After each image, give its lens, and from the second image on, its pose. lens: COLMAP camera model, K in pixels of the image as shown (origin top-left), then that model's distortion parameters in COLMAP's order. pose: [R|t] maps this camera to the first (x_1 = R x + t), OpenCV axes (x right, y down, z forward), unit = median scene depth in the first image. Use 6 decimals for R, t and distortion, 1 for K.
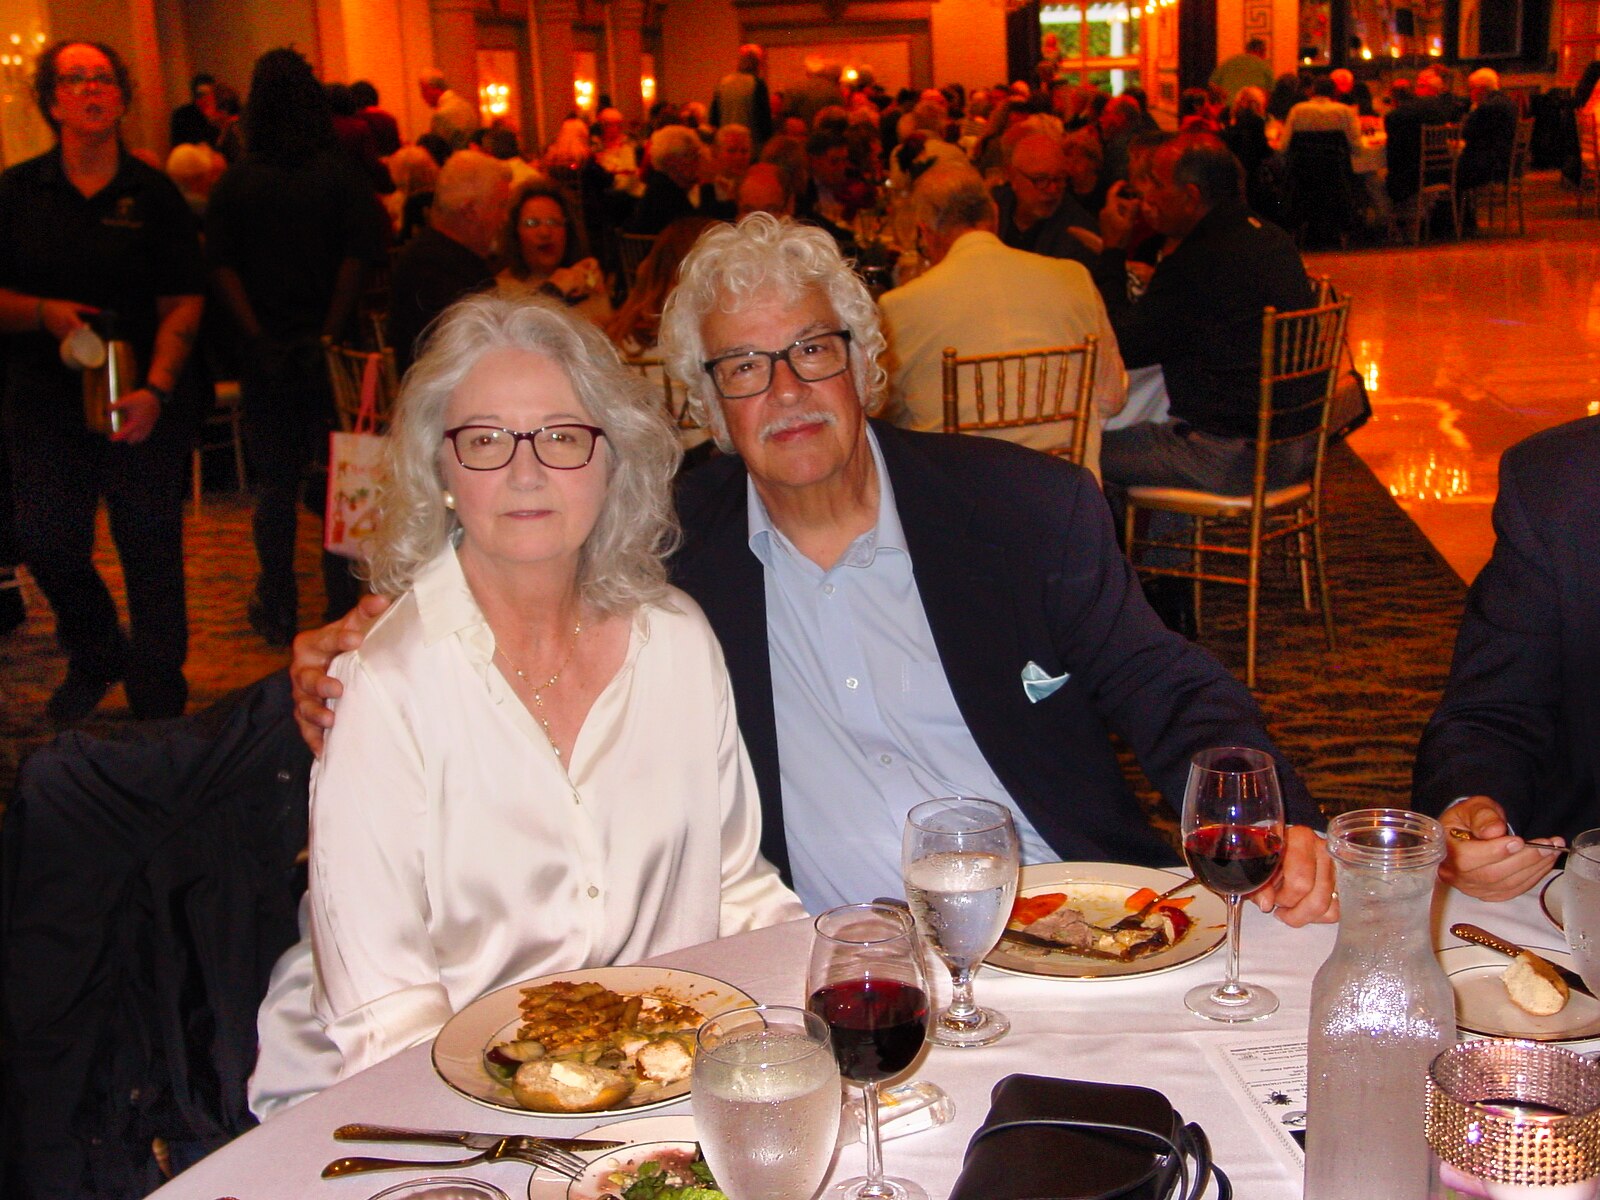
lens RADIAL K [[2128.9, 0, 800.0], [0, 2128.9, 600.0], [0, 0, 1]] dist [0.005033, 0.031247]
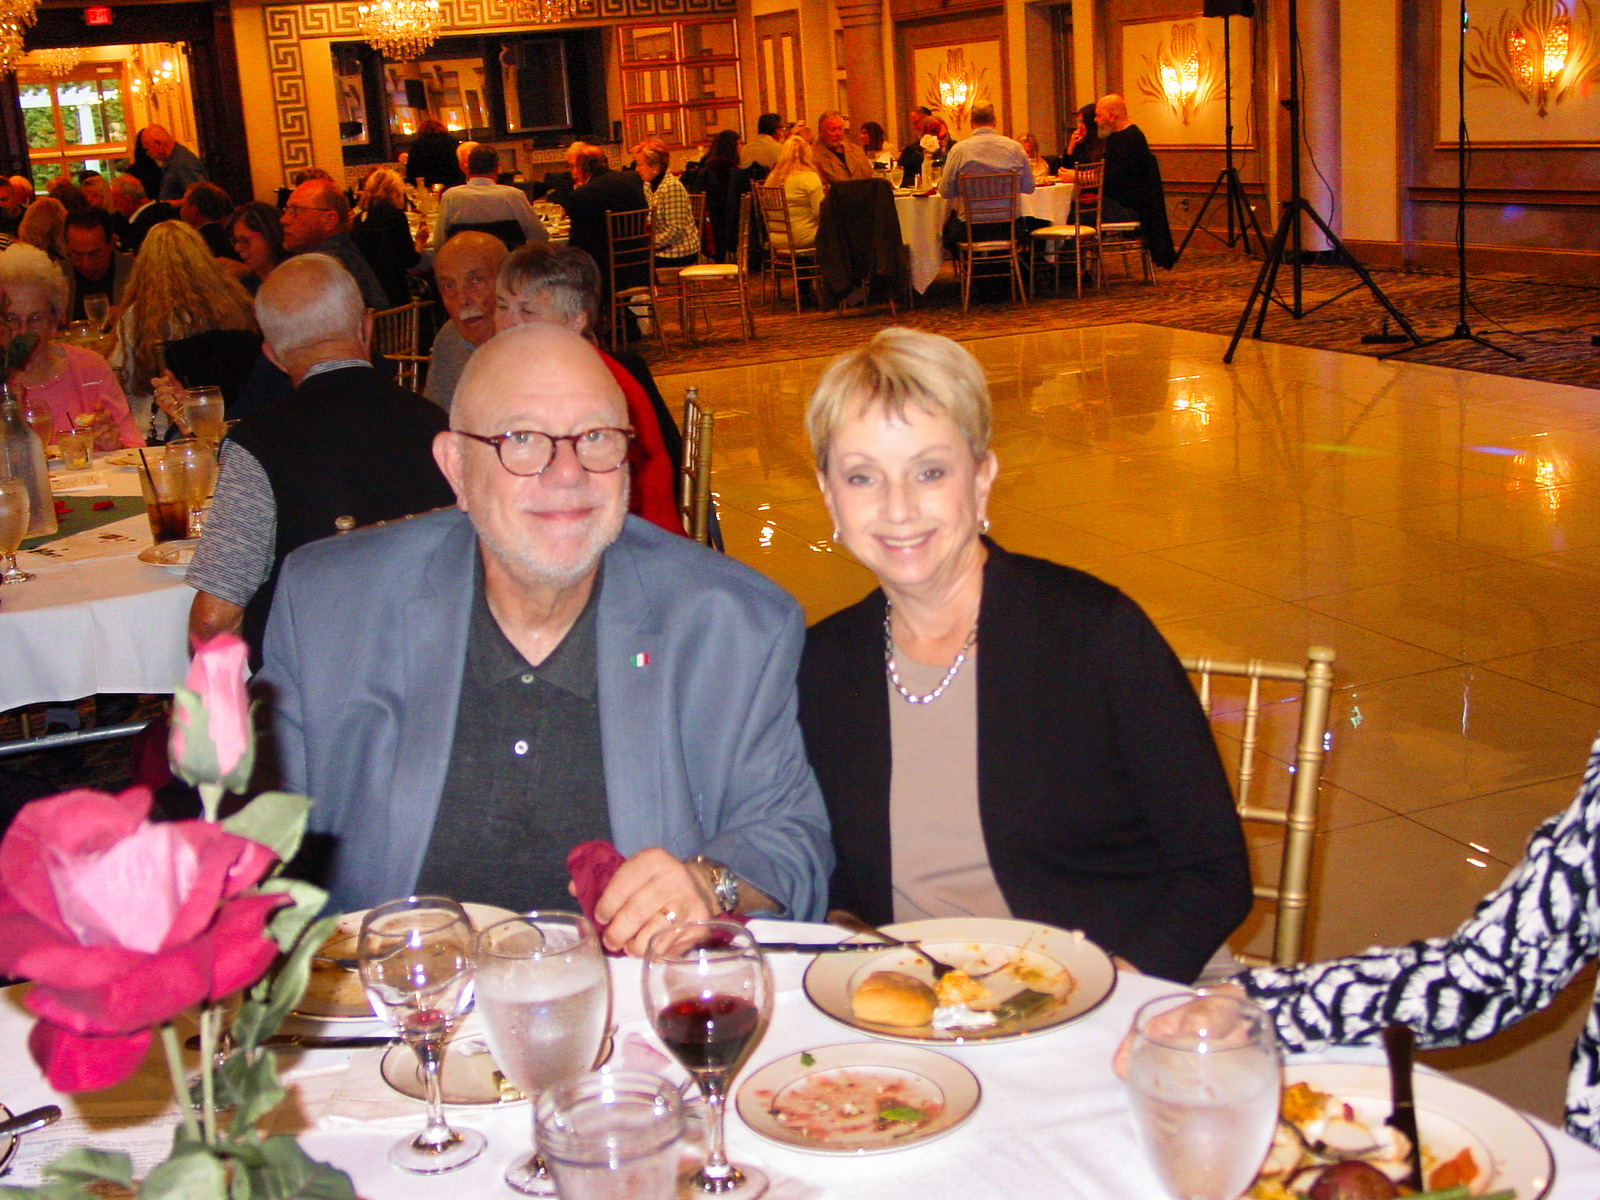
lens RADIAL K [[2128.9, 0, 800.0], [0, 2128.9, 600.0], [0, 0, 1]] dist [0.005033, 0.031247]
pose [[0.892875, -0.123503, 0.433038, 0.001597], [0.139648, 0.990186, -0.005535, -0.036603], [-0.428105, 0.065415, 0.901359, 0.151033]]
